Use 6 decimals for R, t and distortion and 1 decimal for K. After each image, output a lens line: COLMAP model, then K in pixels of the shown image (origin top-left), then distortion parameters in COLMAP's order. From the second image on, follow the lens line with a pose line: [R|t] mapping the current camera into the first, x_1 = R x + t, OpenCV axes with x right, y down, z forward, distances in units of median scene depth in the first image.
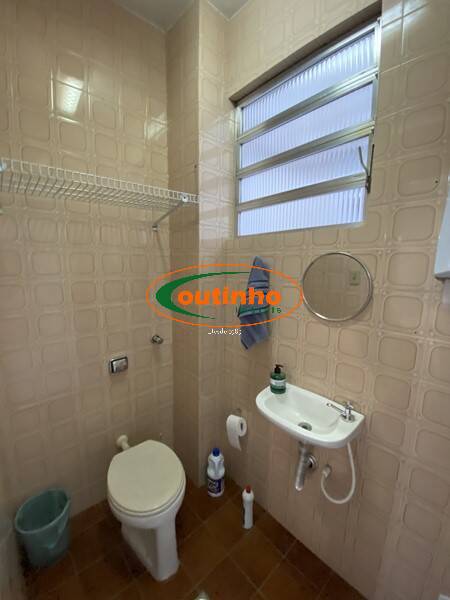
lens RADIAL K [[241.5, 0, 227.6], [0, 241.5, 300.0], [0, 0, 1]] dist [0.017041, -0.017395]
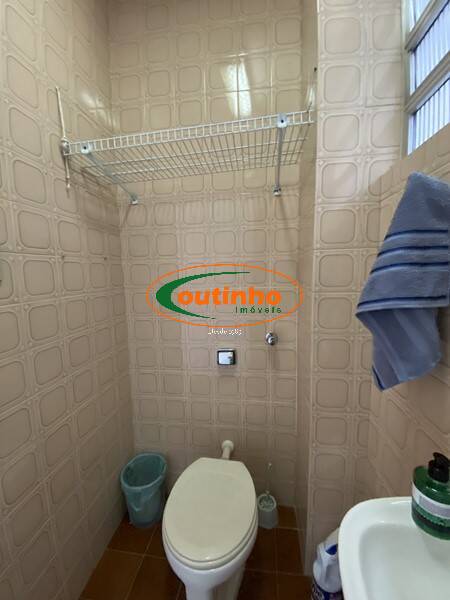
lens RADIAL K [[241.5, 0, 227.6], [0, 241.5, 300.0], [0, 0, 1]] dist [0.017041, -0.017395]
pose [[0.635052, 0.058130, -0.770279, 0.245787], [-0.090272, 0.995917, 0.000734, 0.065509], [0.767176, 0.069069, 0.637707, 0.483586]]
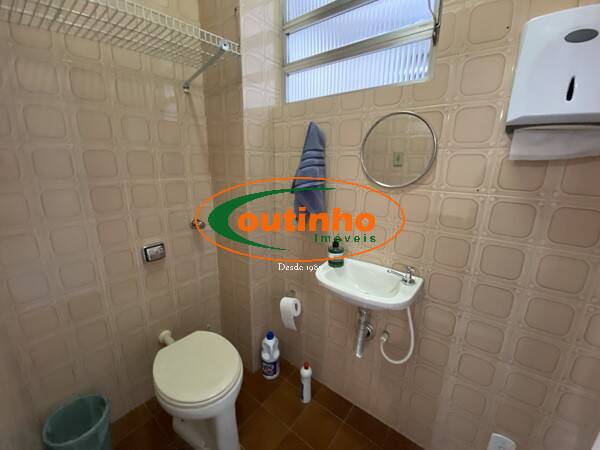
lens RADIAL K [[241.5, 0, 300.9], [0, 241.5, 223.2], [0, 0, 1]] dist [0.017041, -0.017395]
pose [[0.985613, -0.040944, 0.163983, -0.079261], [0.024758, 0.994724, 0.099557, 0.102175], [-0.167194, -0.094065, 0.981426, 0.083771]]
